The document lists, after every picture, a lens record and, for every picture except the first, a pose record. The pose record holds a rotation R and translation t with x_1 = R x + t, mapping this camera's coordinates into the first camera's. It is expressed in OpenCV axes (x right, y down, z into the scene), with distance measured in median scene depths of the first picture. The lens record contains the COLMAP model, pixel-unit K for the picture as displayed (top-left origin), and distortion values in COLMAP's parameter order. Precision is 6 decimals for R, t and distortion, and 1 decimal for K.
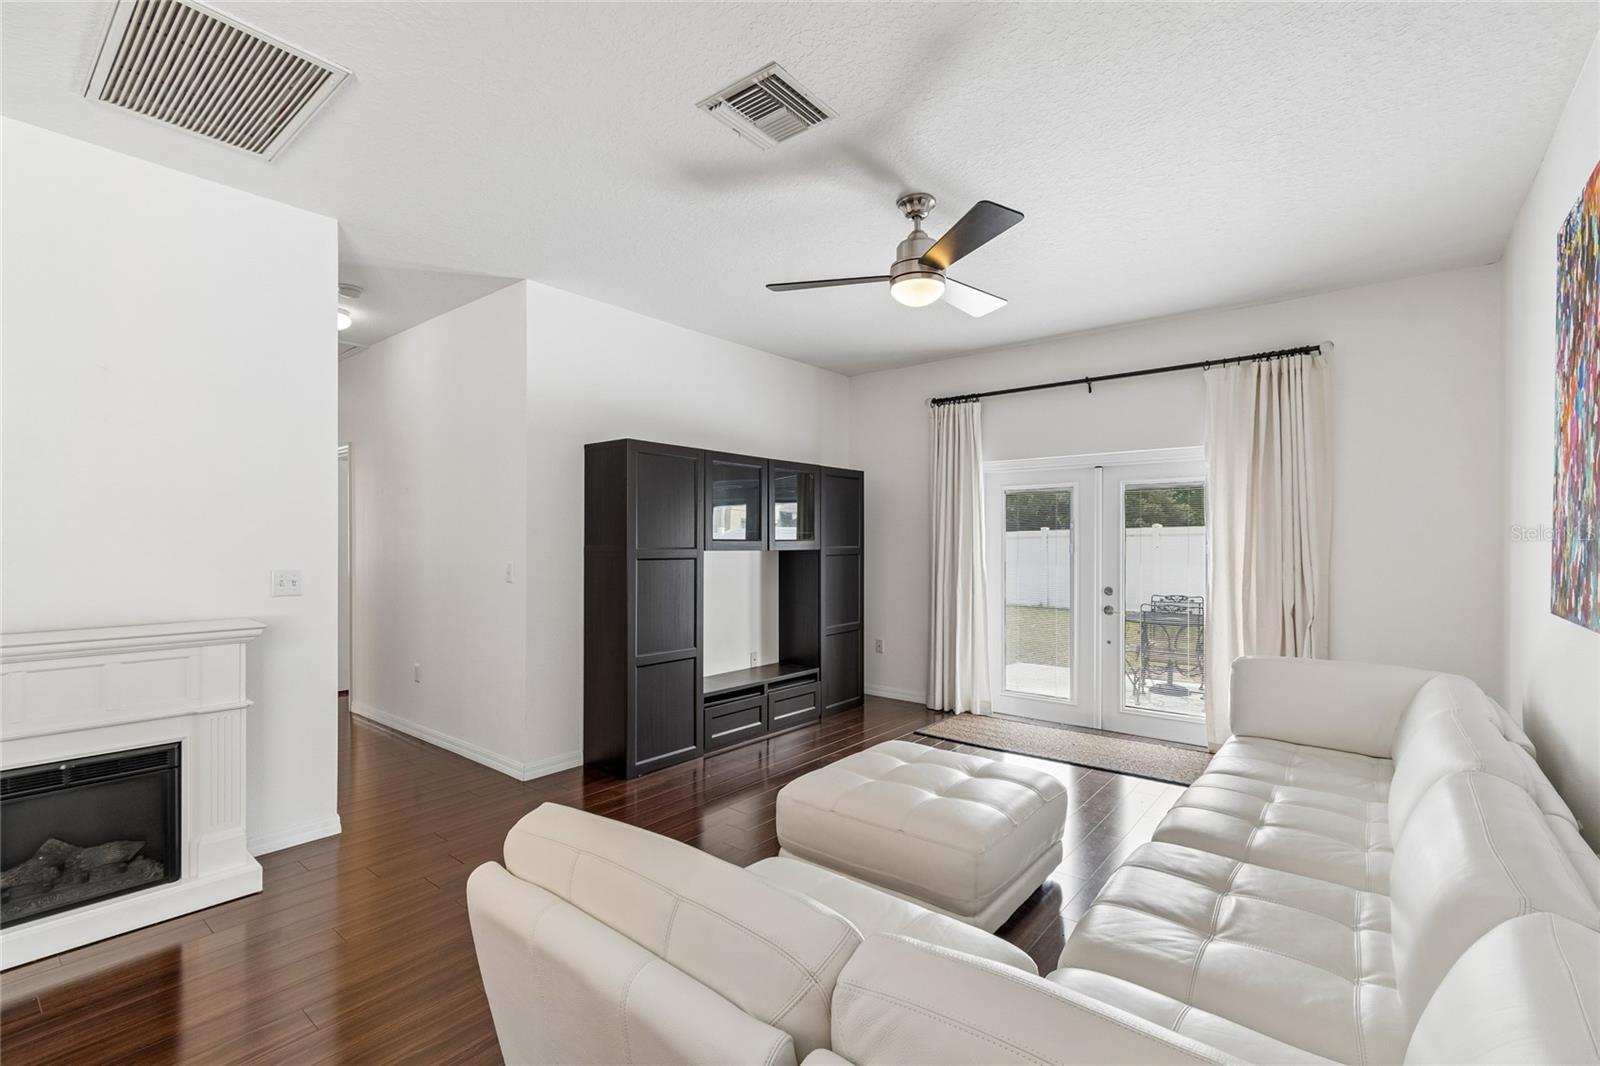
lens RADIAL K [[711.5, 0, 785.3], [0, 711.5, 543.4], [0, 0, 1]] dist [-0.000084, 0.000776]
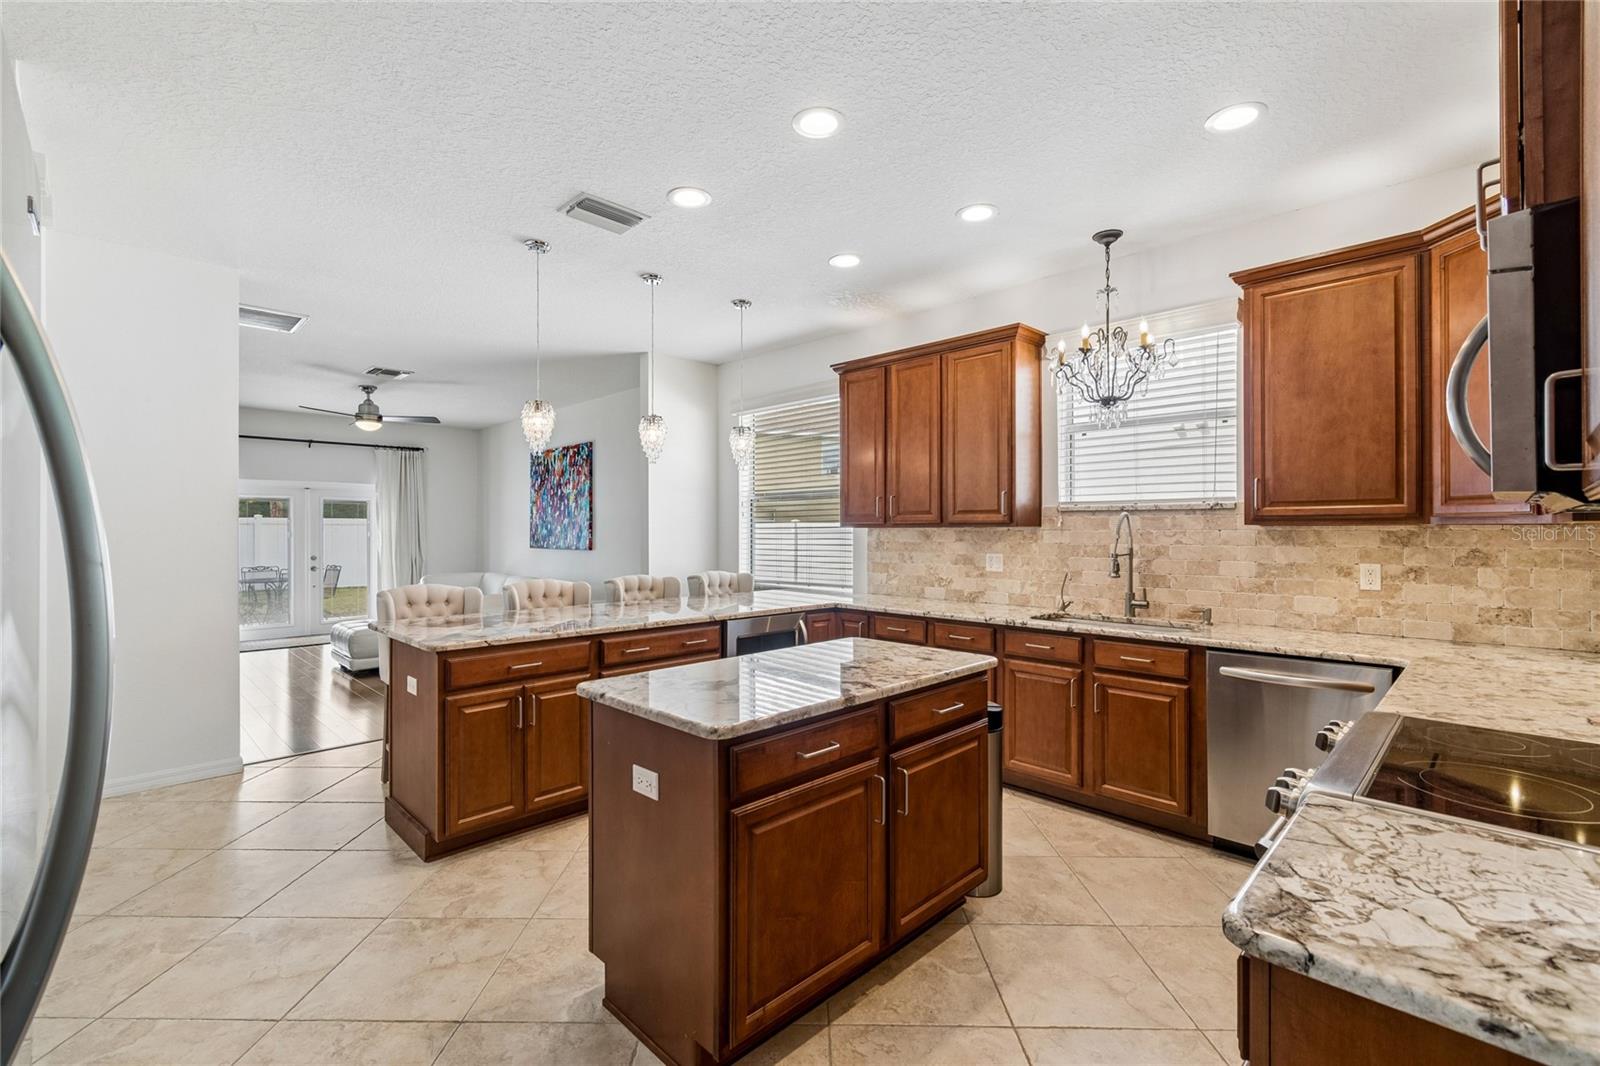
lens RADIAL K [[711.5, 0, 787.3], [0, 711.5, 532.6], [0, 0, 1]] dist [-0.000084, 0.000776]
pose [[0.104625, -0.007235, 0.994485, -1.245629], [0.006103, 0.999959, 0.006633, -0.001937], [-0.994493, 0.005375, 0.104665, -0.385645]]
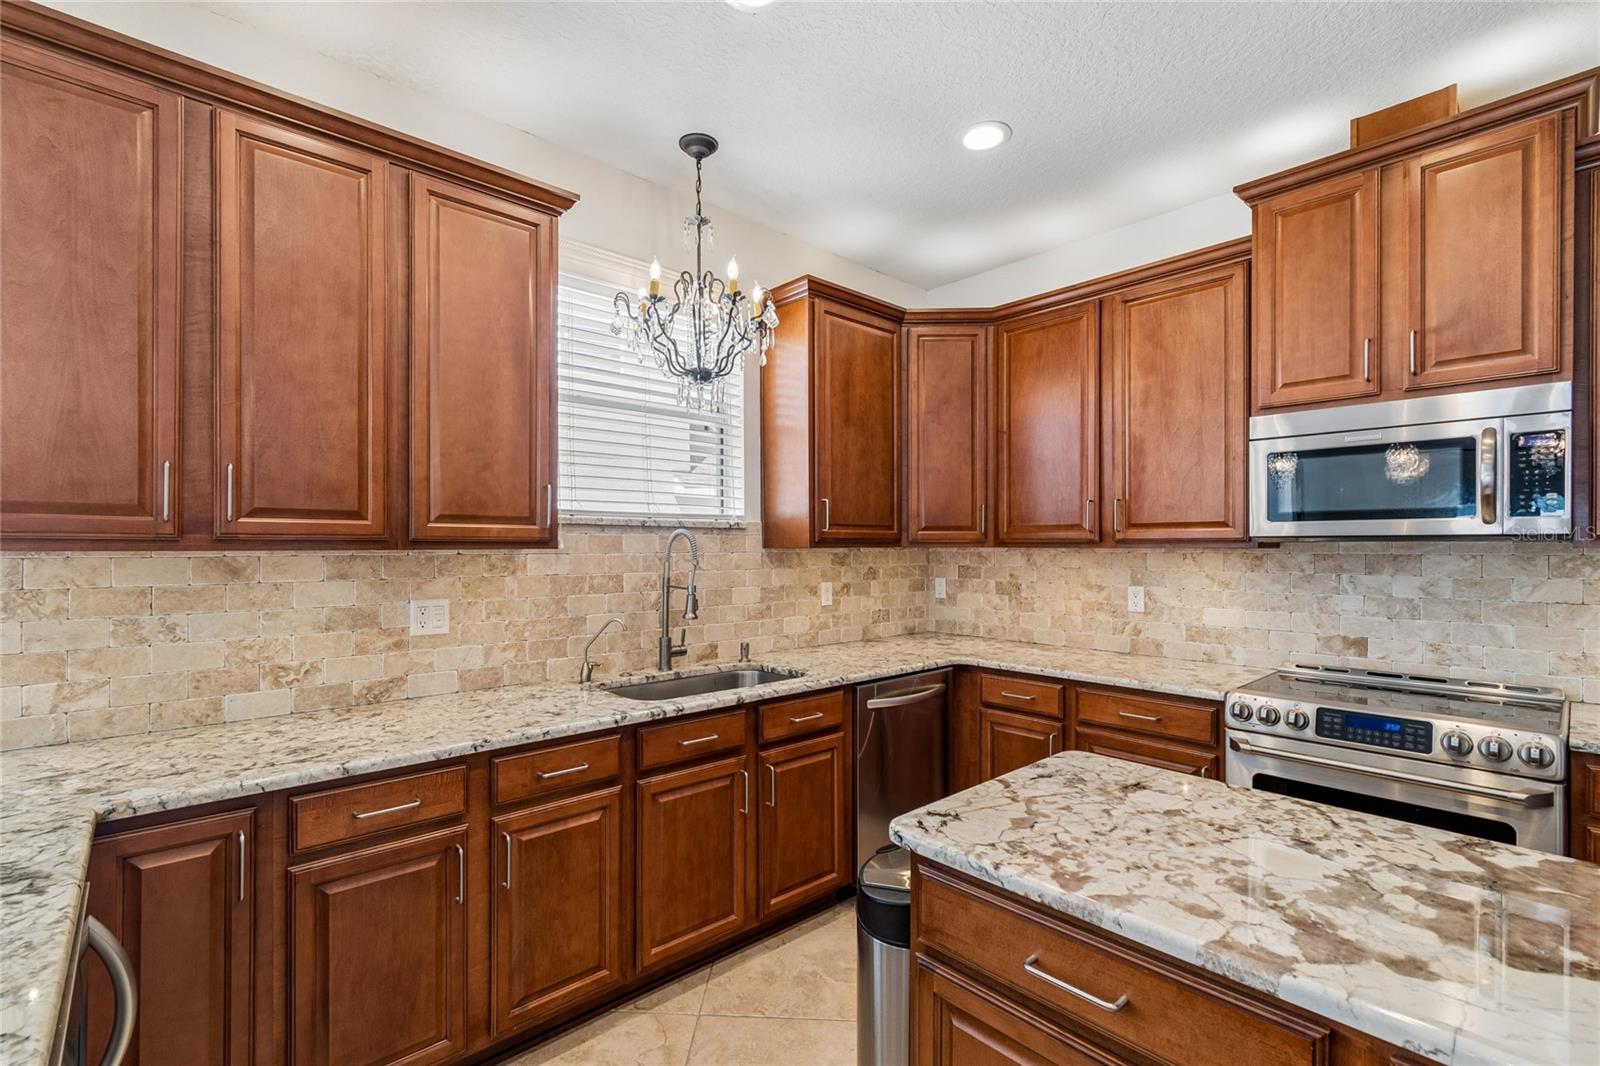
lens RADIAL K [[711.5, 0, 789.3], [0, 711.5, 551.6], [0, 0, 1]] dist [-0.000084, 0.000776]
pose [[-0.989825, -0.004859, 0.142210, -0.645383], [-0.003161, 0.999921, 0.012161, -0.005817], [-0.142258, 0.011588, -0.989762, -0.133338]]
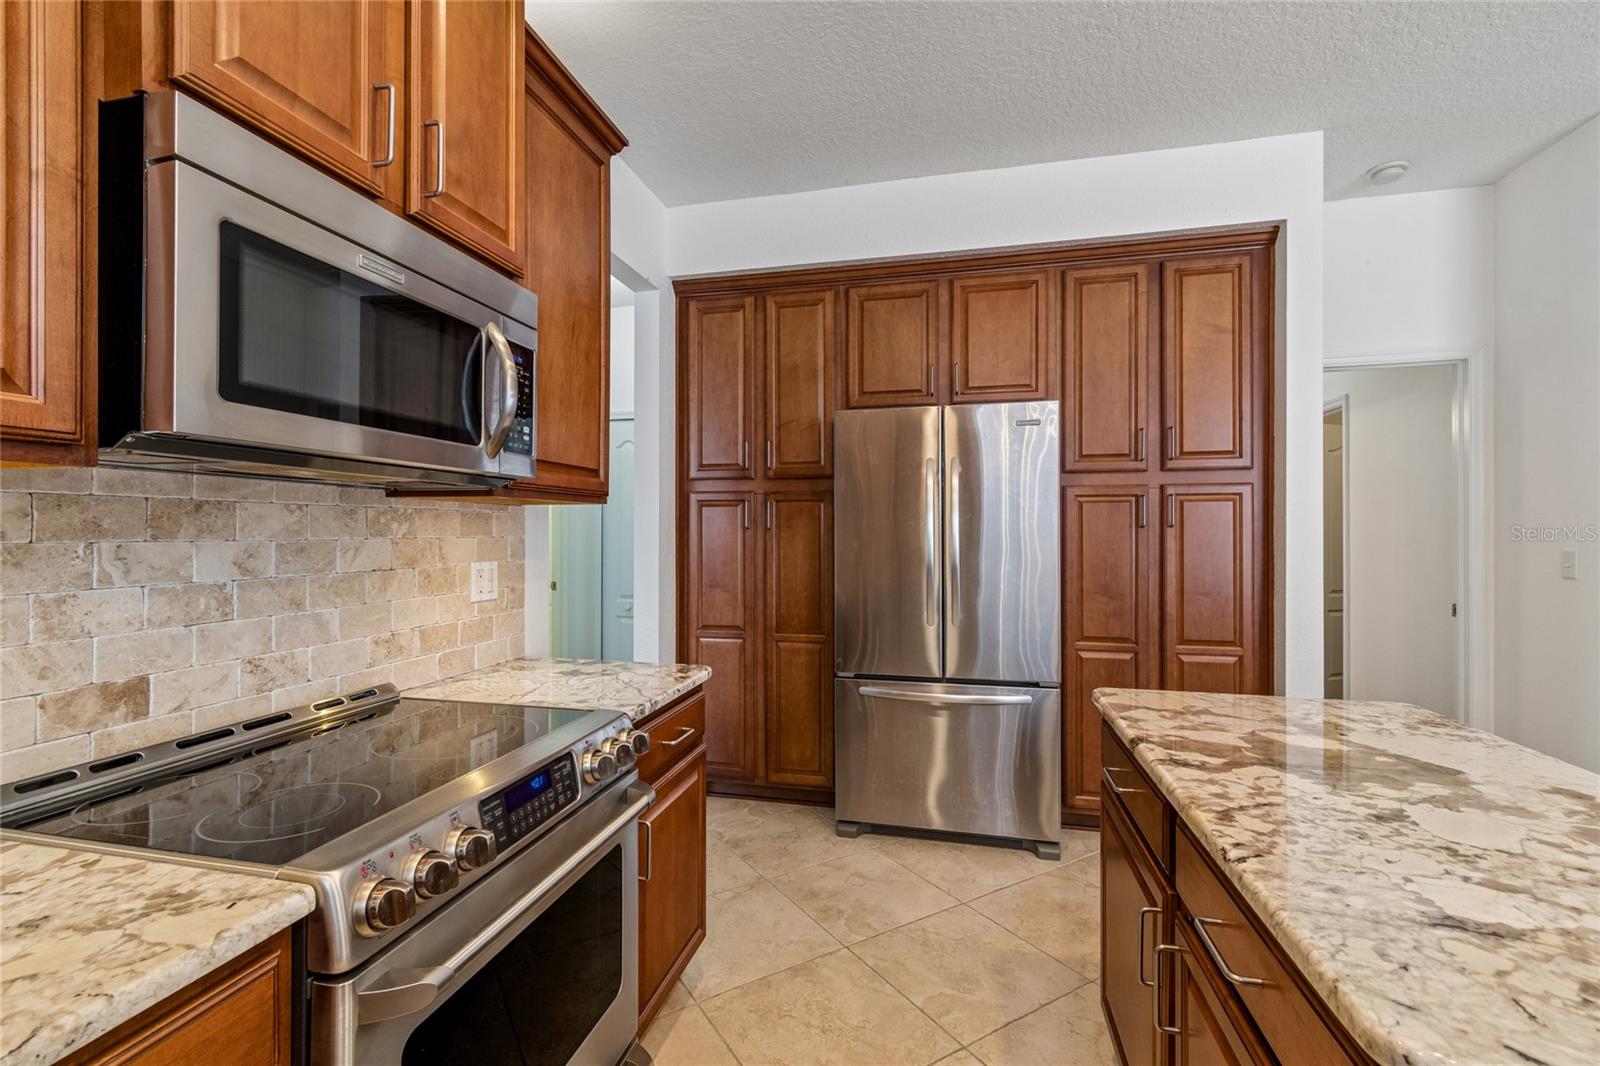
lens RADIAL K [[711.5, 0, 795.1], [0, 711.5, 528.3], [0, 0, 1]] dist [-0.000084, 0.000776]
pose [[0.436349, -0.007308, -0.899748, -0.671530], [-0.001855, 0.999958, -0.009022, 0.013092], [0.899776, 0.005606, 0.436317, -0.607518]]
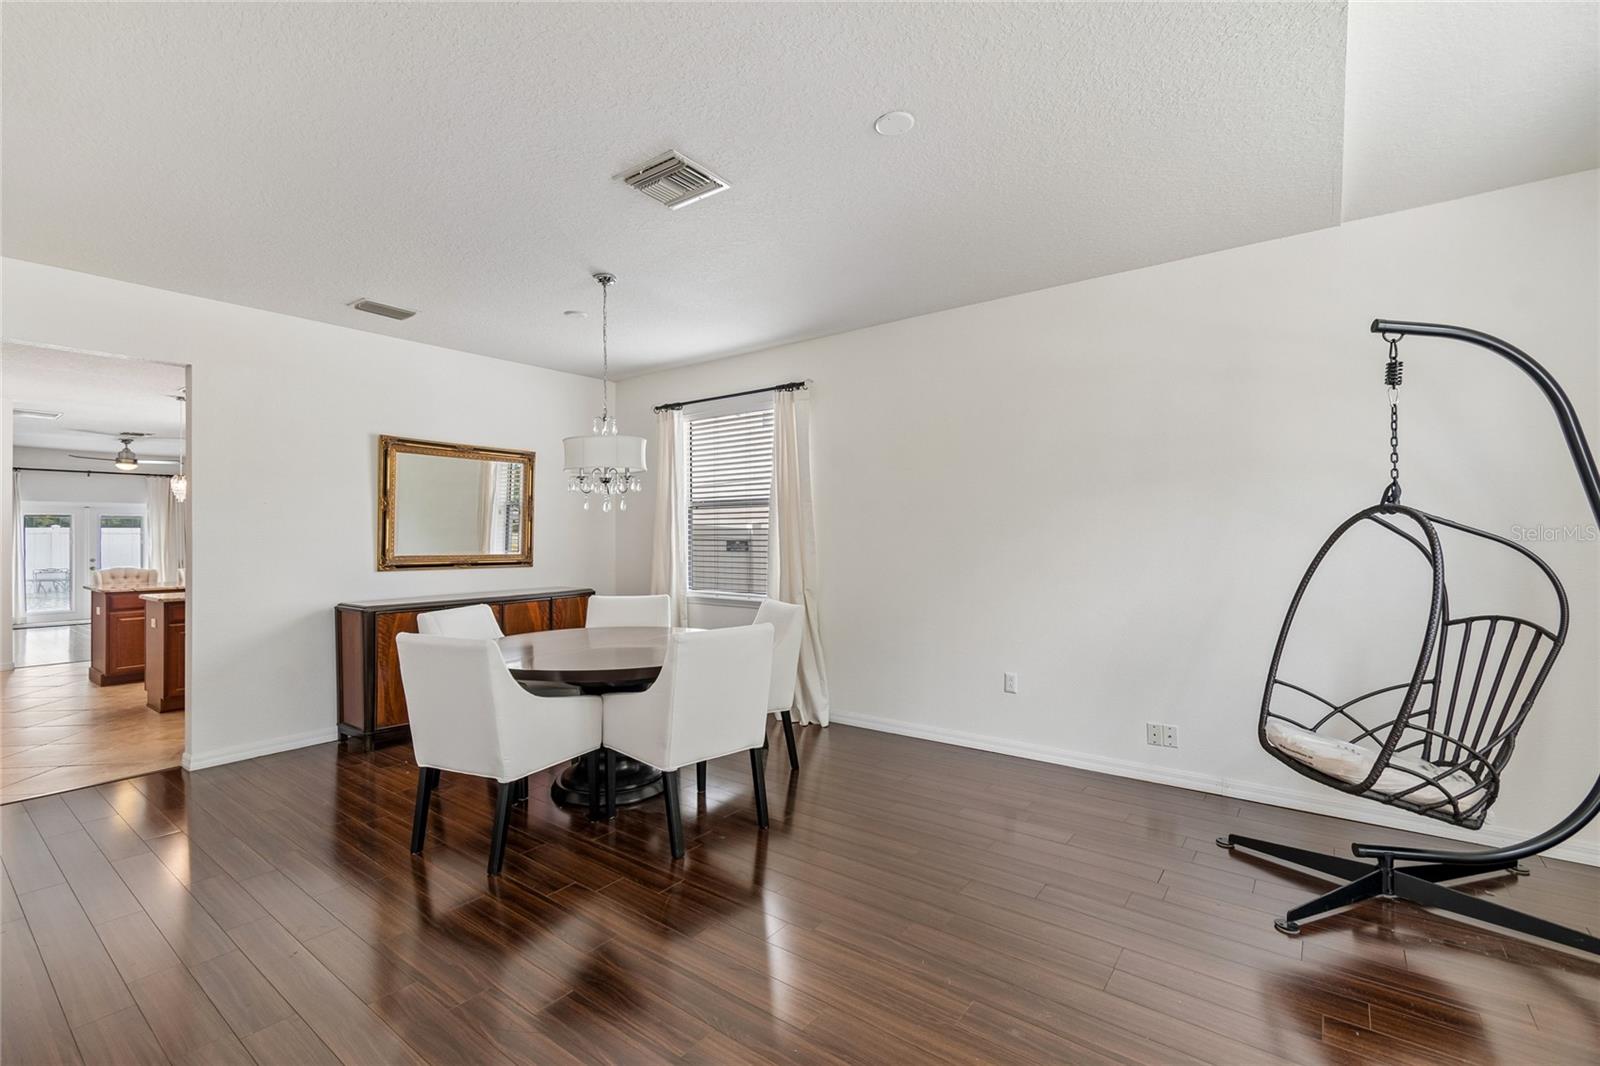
lens RADIAL K [[711.5, 0, 795.7], [0, 711.5, 527.6], [0, 0, 1]] dist [-0.000084, 0.000776]
pose [[-0.046123, 0.003345, 0.998930, -2.074168], [0.012899, 0.999913, -0.002753, -0.004110], [-0.998853, 0.012758, -0.046162, -1.254647]]
